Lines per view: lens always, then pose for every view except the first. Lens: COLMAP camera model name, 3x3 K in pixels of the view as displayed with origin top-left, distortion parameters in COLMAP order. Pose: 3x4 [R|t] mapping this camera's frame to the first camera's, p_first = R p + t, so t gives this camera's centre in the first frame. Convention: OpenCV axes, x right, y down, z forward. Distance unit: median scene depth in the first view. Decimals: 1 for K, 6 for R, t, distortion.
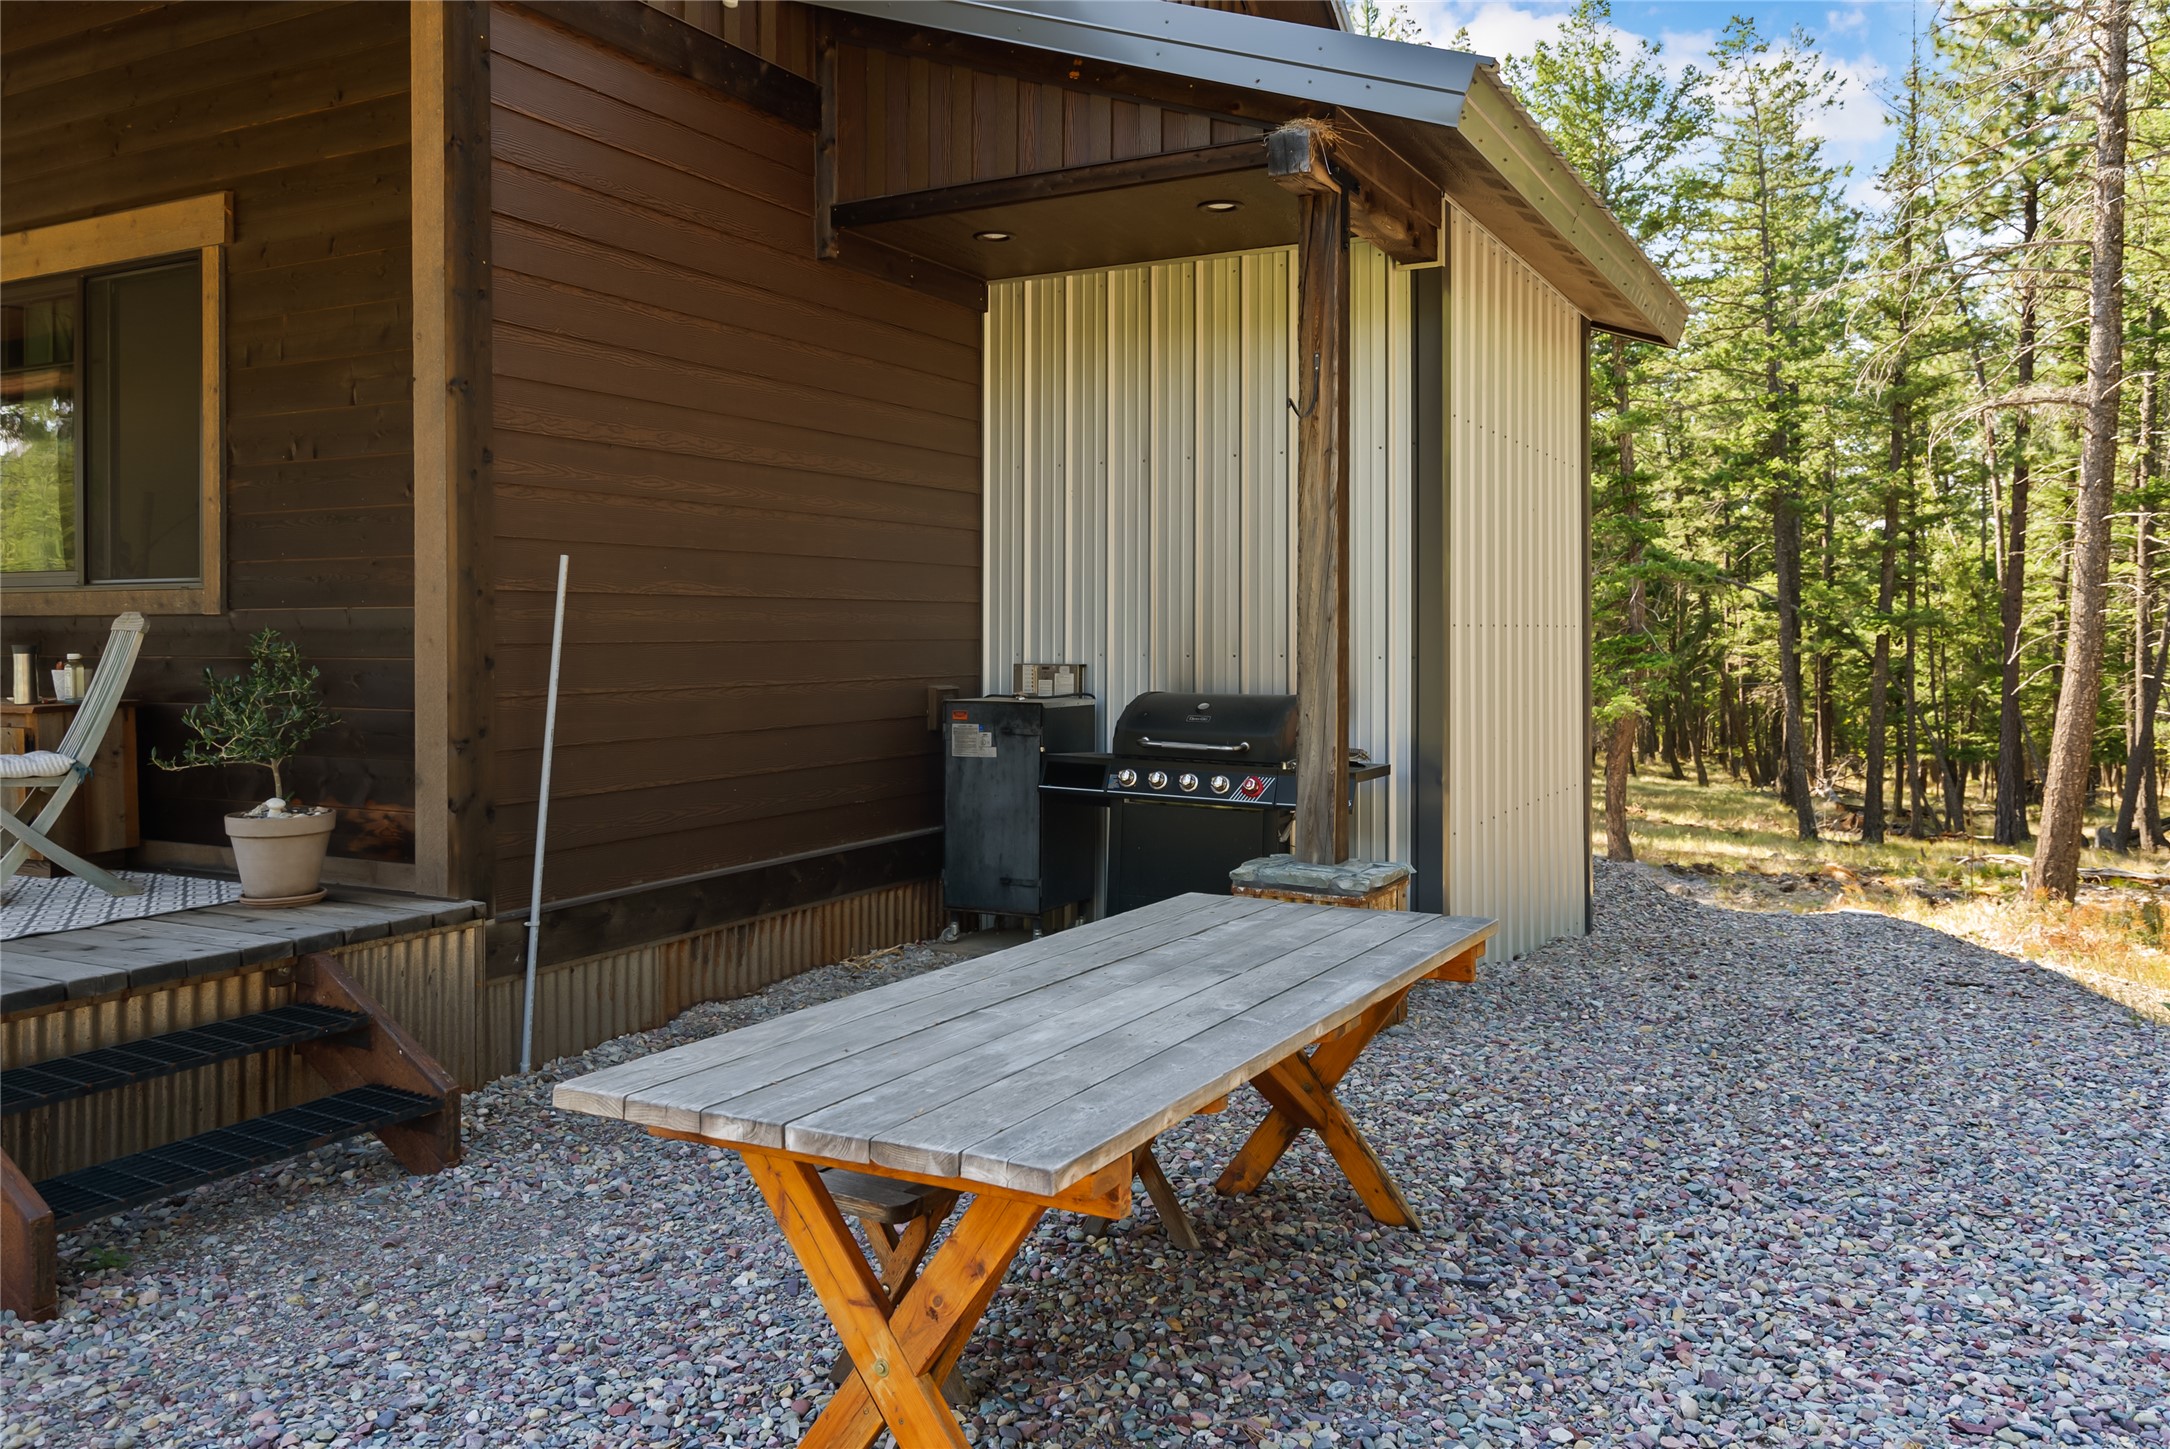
lens RADIAL K [[1649.1, 0, 1084.9], [0, 1649.1, 653.0], [0, 0, 1]] dist [-0.002419, -0.001245]
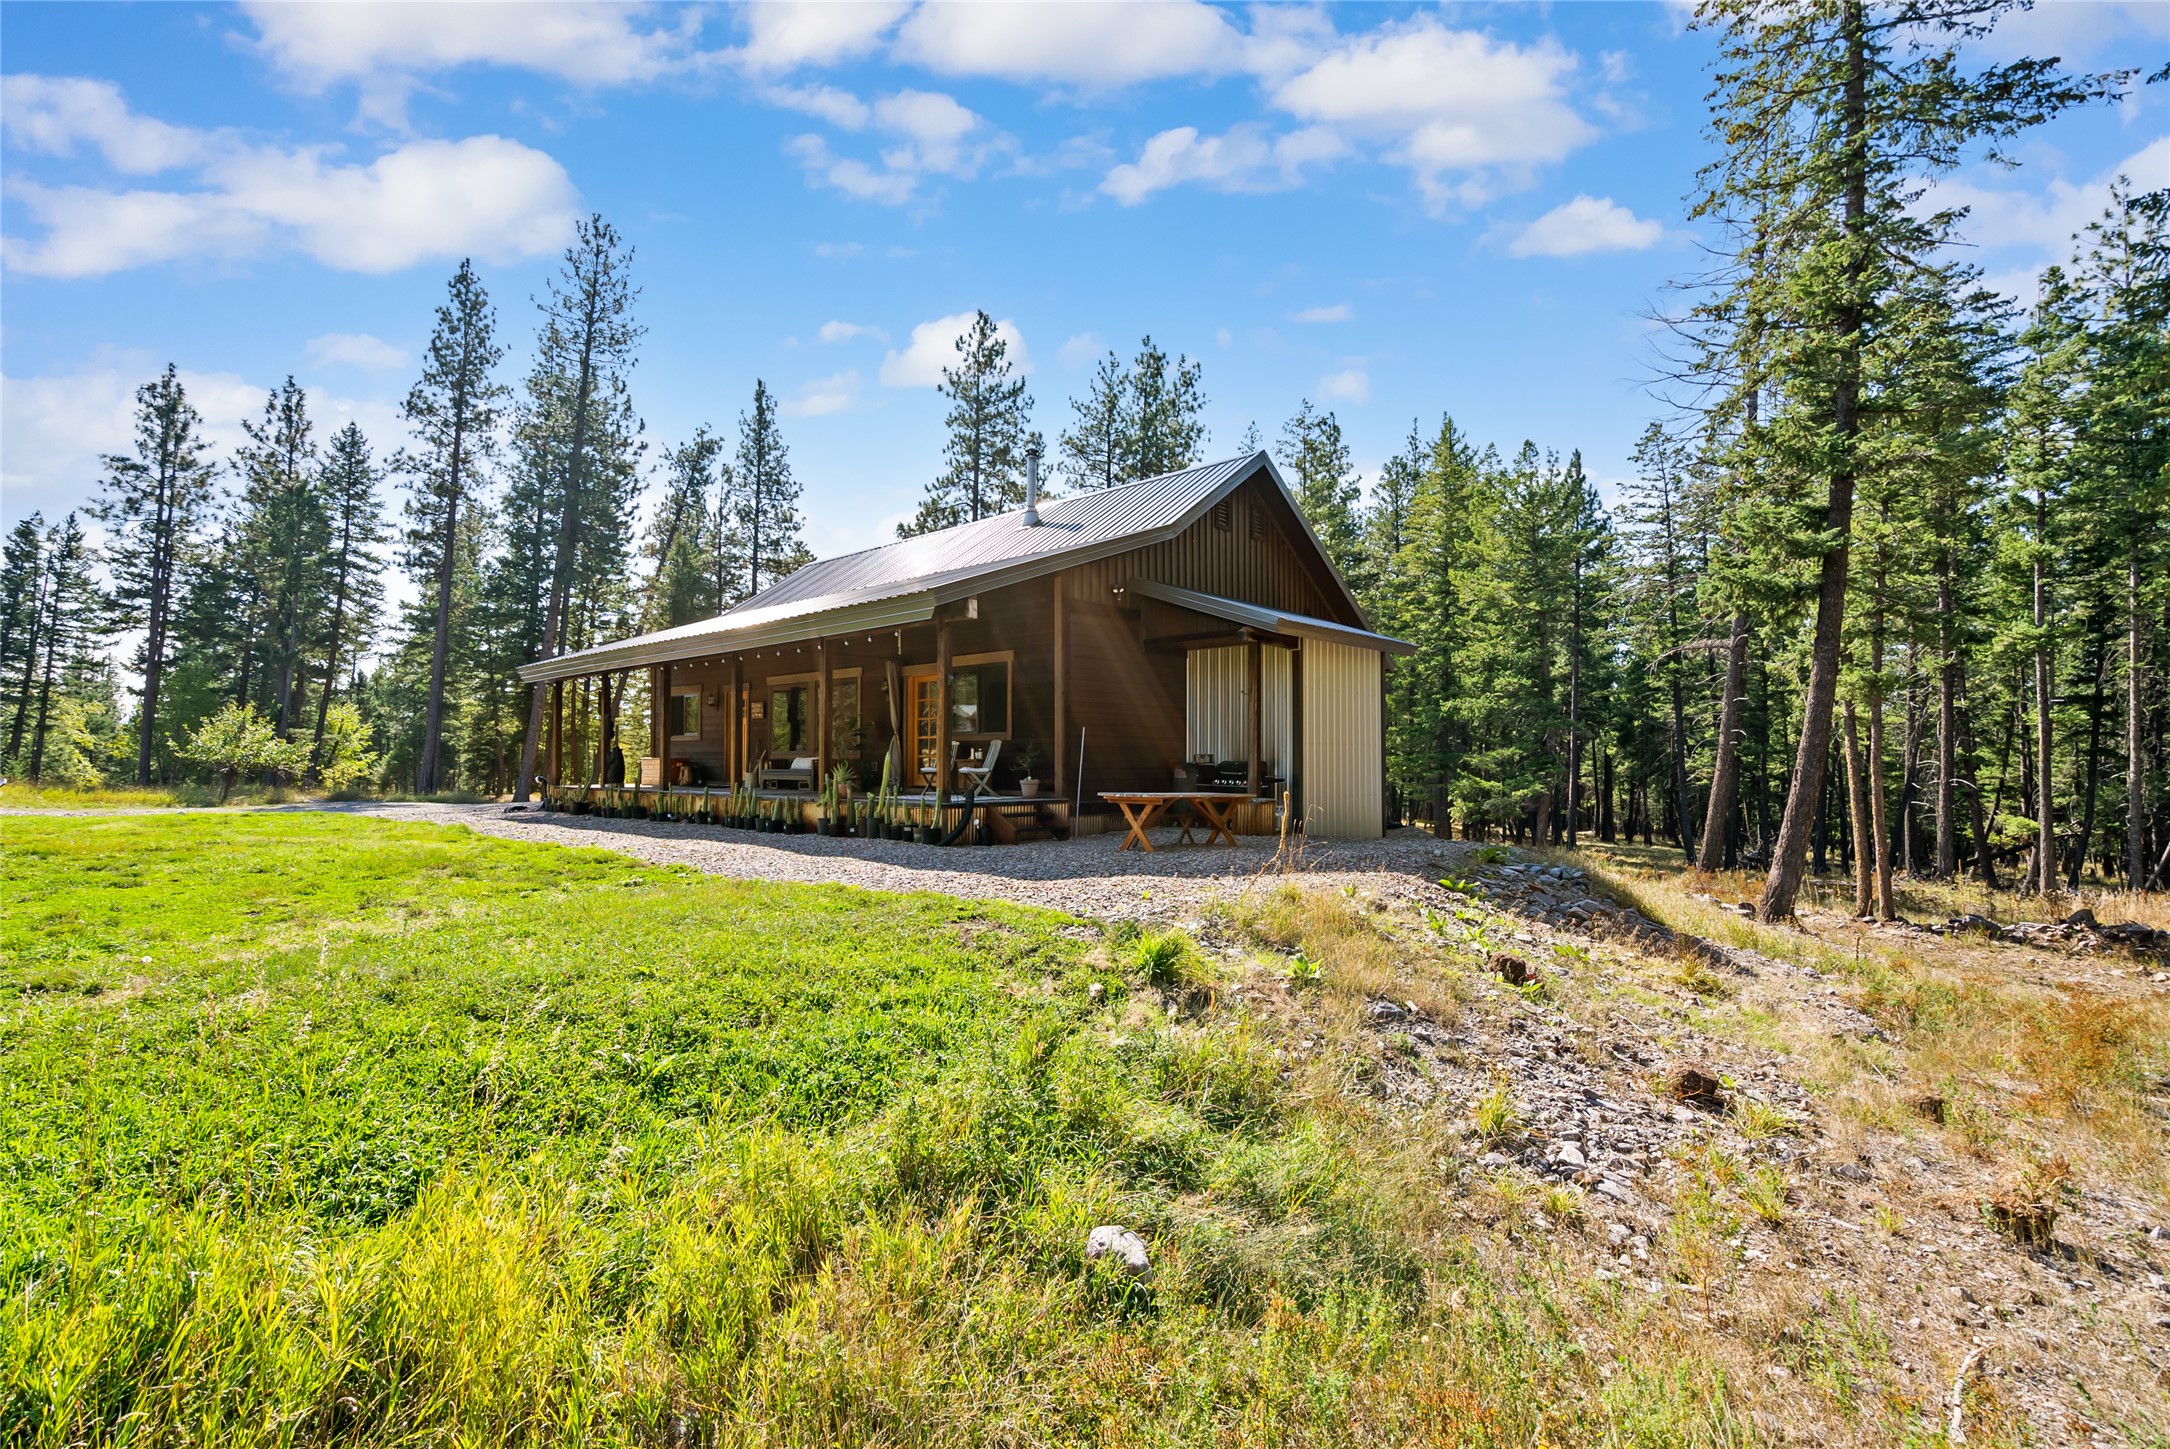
lens RADIAL K [[963.0, 0, 1085.0], [0, 963.0, 724.5], [0, 0, 1]] dist [-0.000484, -0.000069]
pose [[0.969249, -0.009773, -0.245887, 0.348258], [-0.002909, 0.998686, -0.051159, 0.070896], [0.246064, 0.050301, 0.967947, -1.596483]]
